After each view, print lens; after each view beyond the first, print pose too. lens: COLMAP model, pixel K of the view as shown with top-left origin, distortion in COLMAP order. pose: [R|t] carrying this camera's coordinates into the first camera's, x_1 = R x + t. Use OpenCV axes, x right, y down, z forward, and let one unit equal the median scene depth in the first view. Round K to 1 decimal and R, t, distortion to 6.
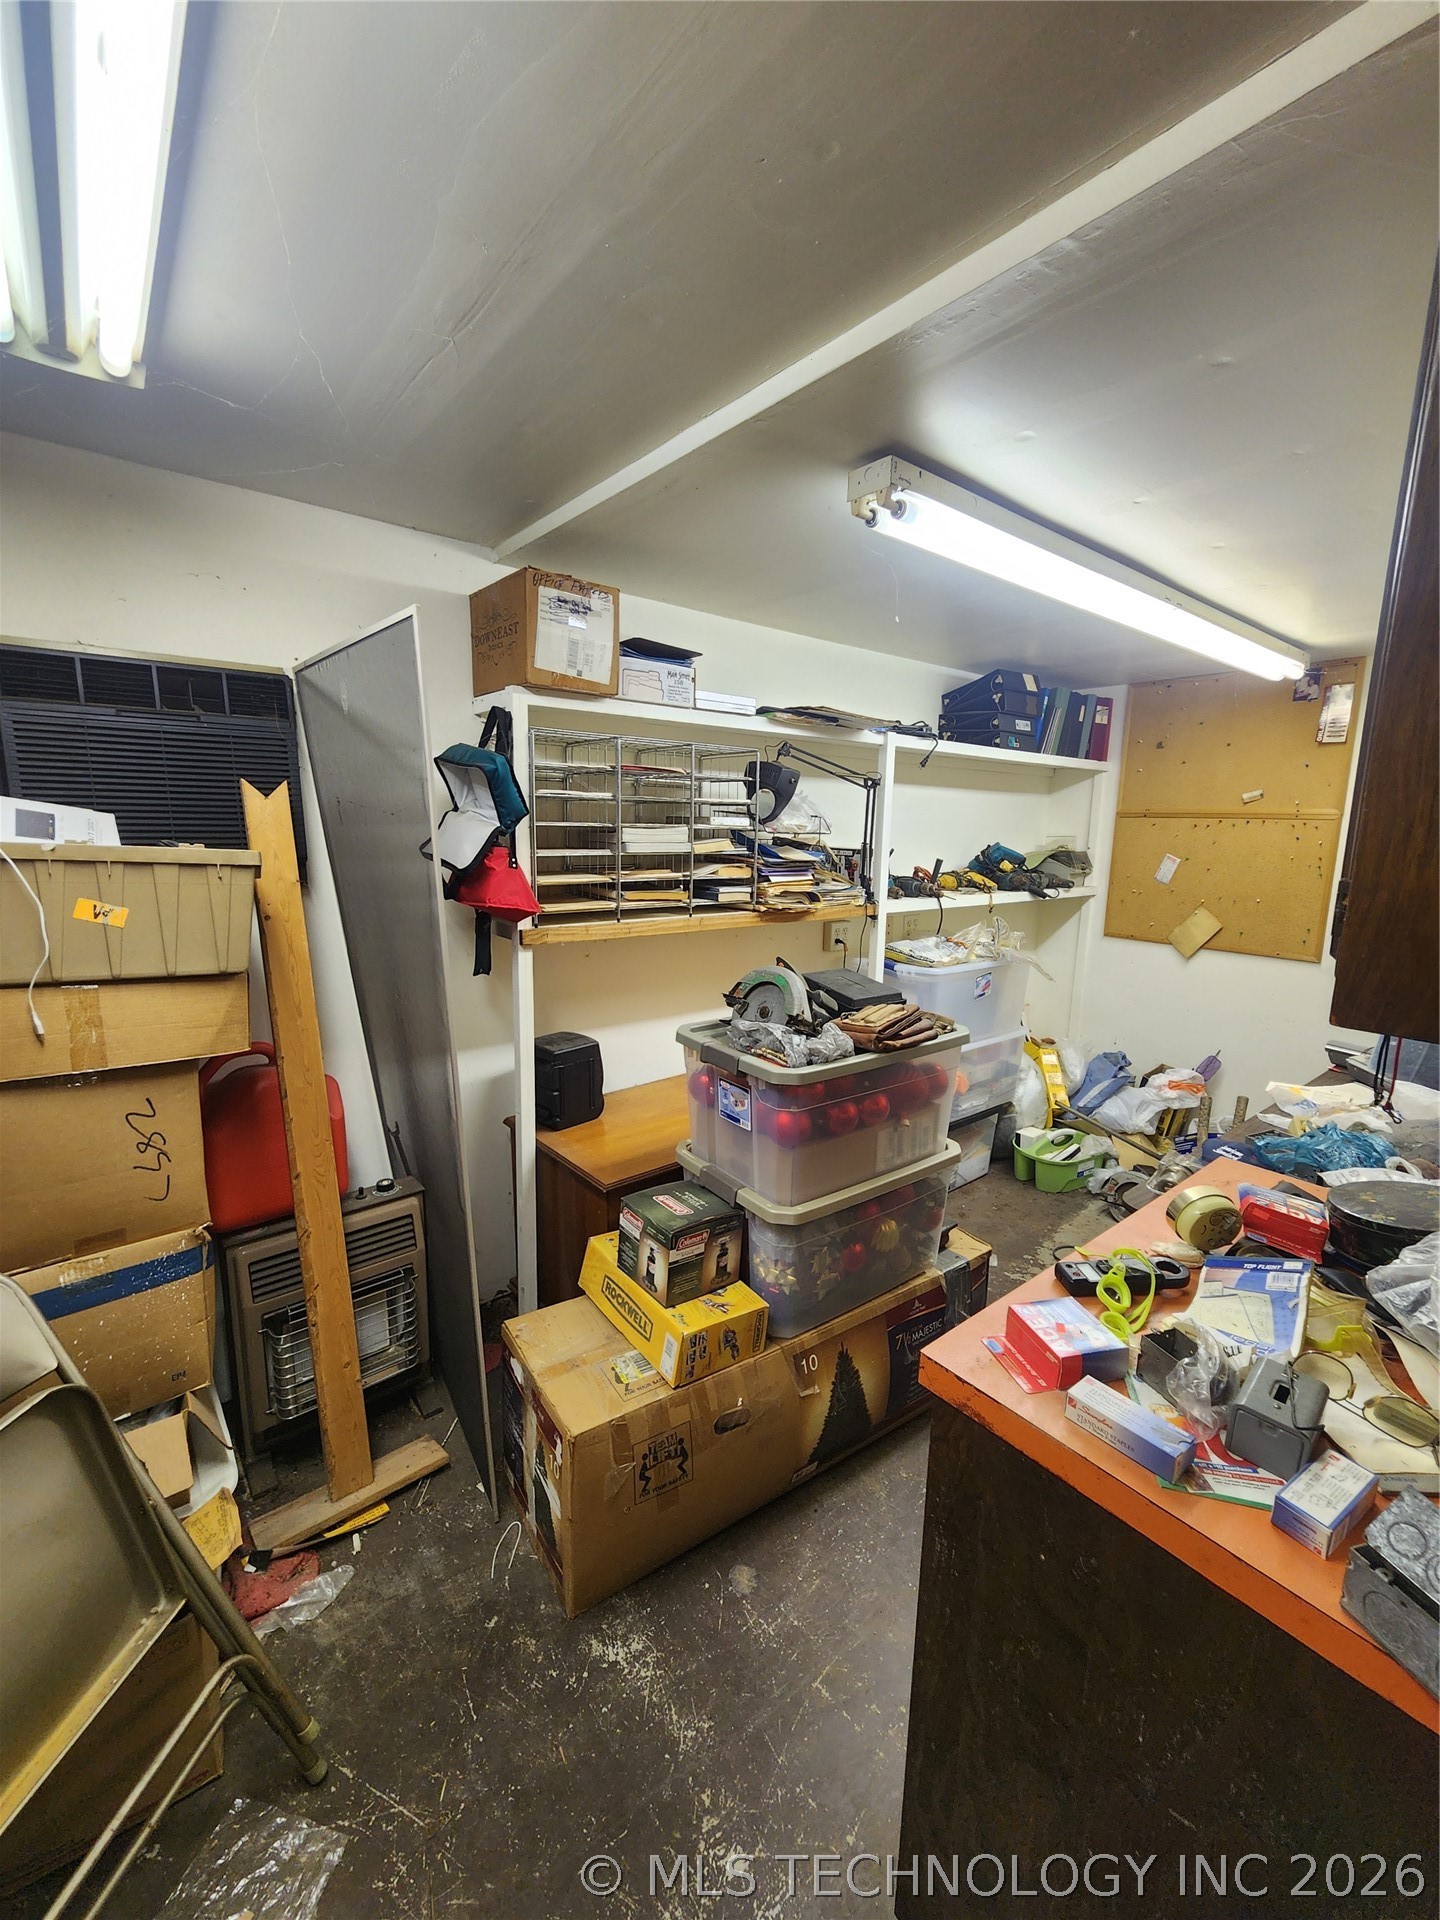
lens RADIAL K [[781.1, 0, 730.9], [0, 781.1, 966.1], [0, 0, 1]] dist [0.004932, -0.003643]
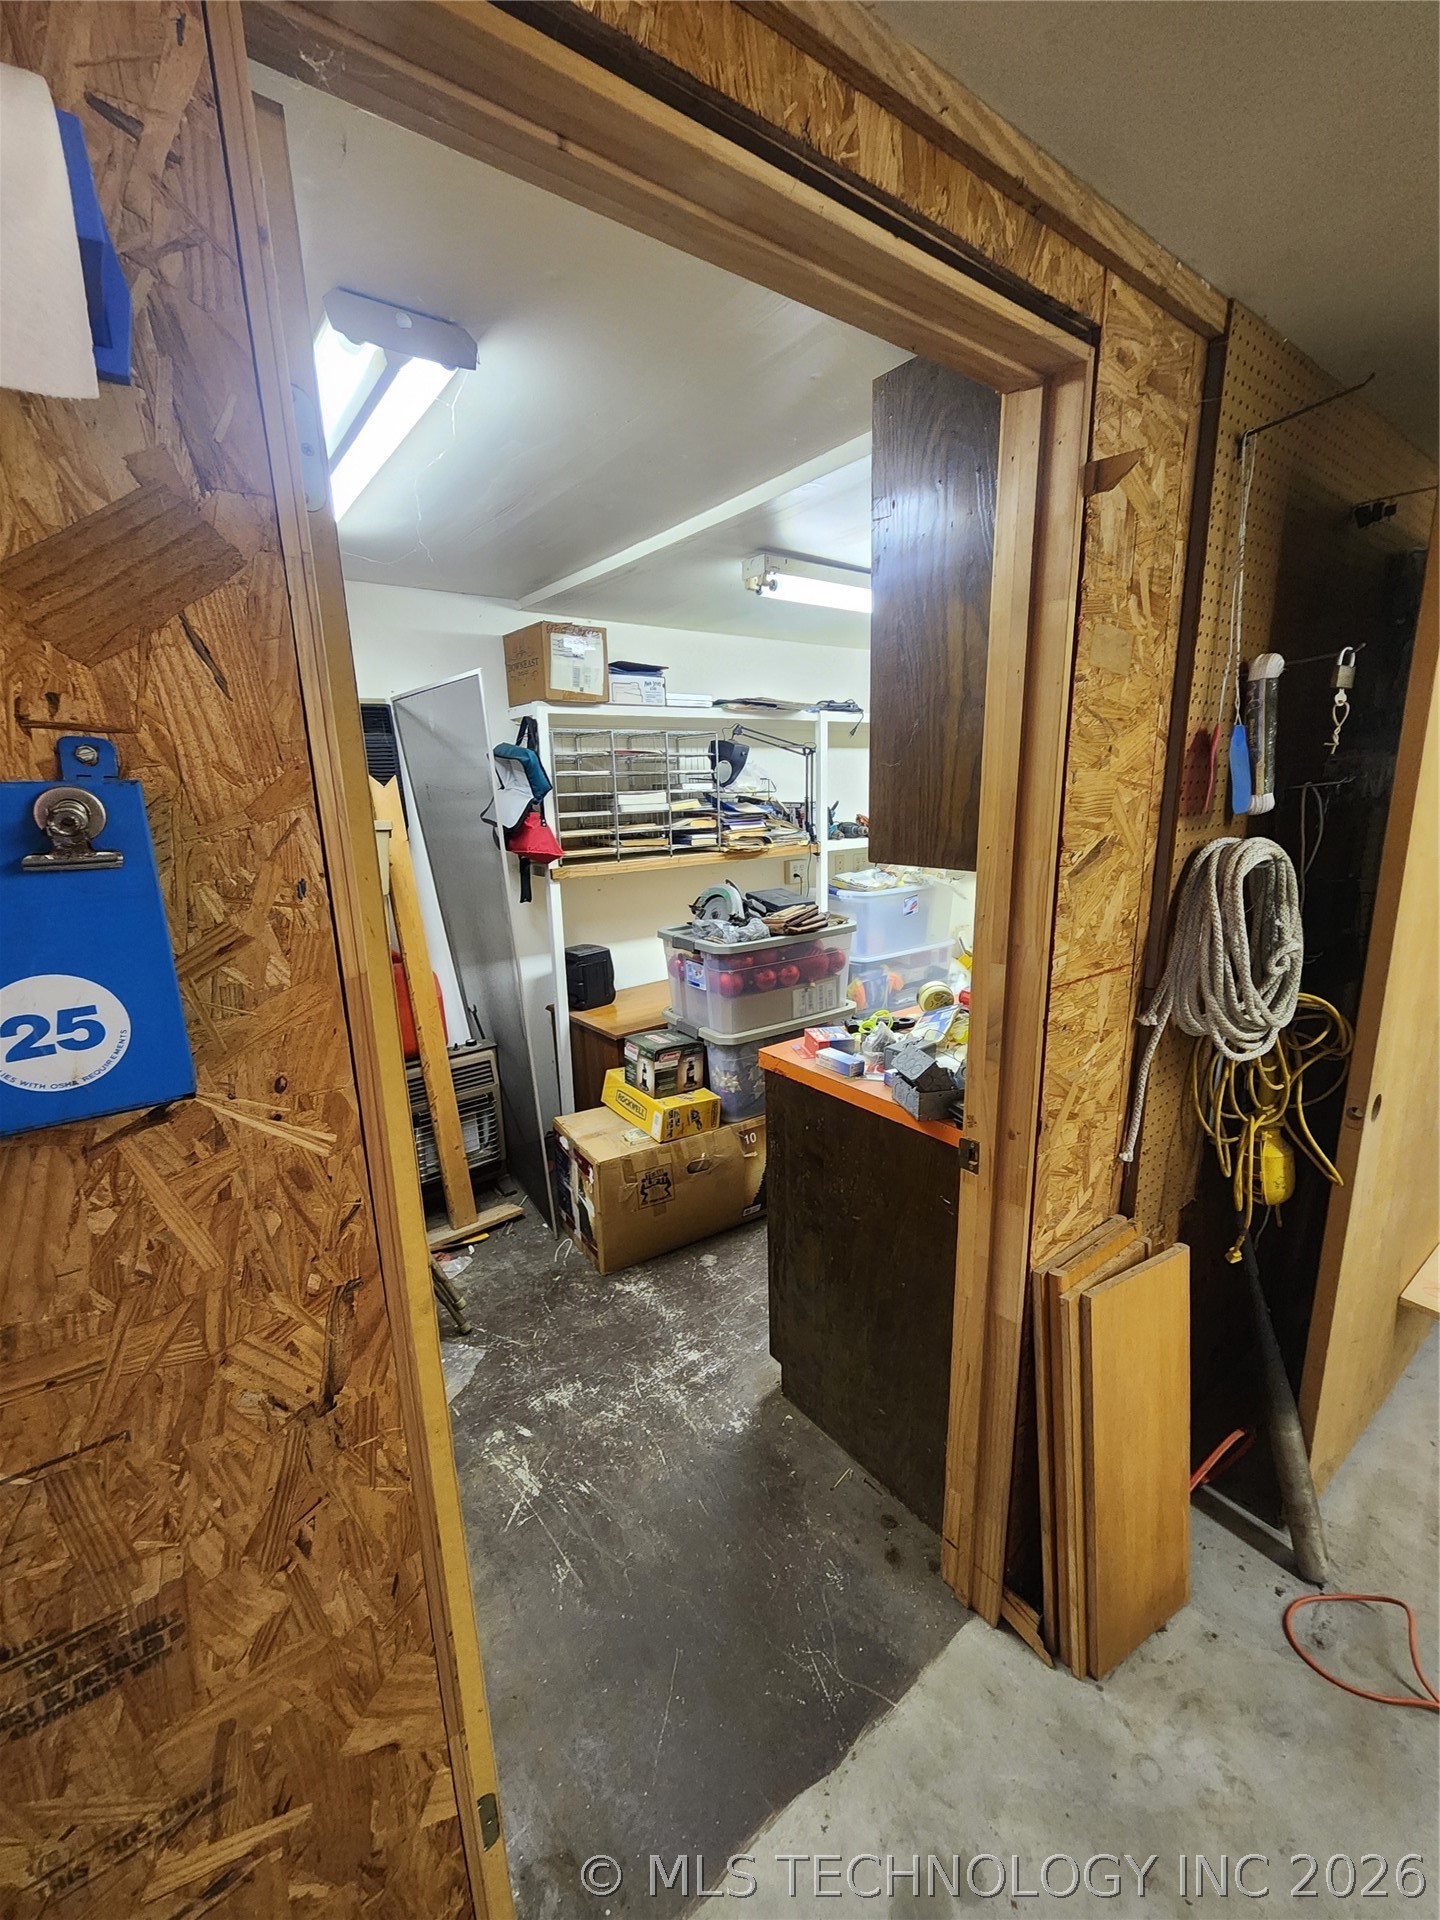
lens RADIAL K [[781.1, 0, 730.9], [0, 781.1, 966.1], [0, 0, 1]] dist [0.004932, -0.003643]
pose [[0.998506, -0.040261, -0.036939, 0.116474], [0.042057, 0.997904, 0.049188, 0.078788], [0.034882, -0.050668, 0.998106, -0.466834]]
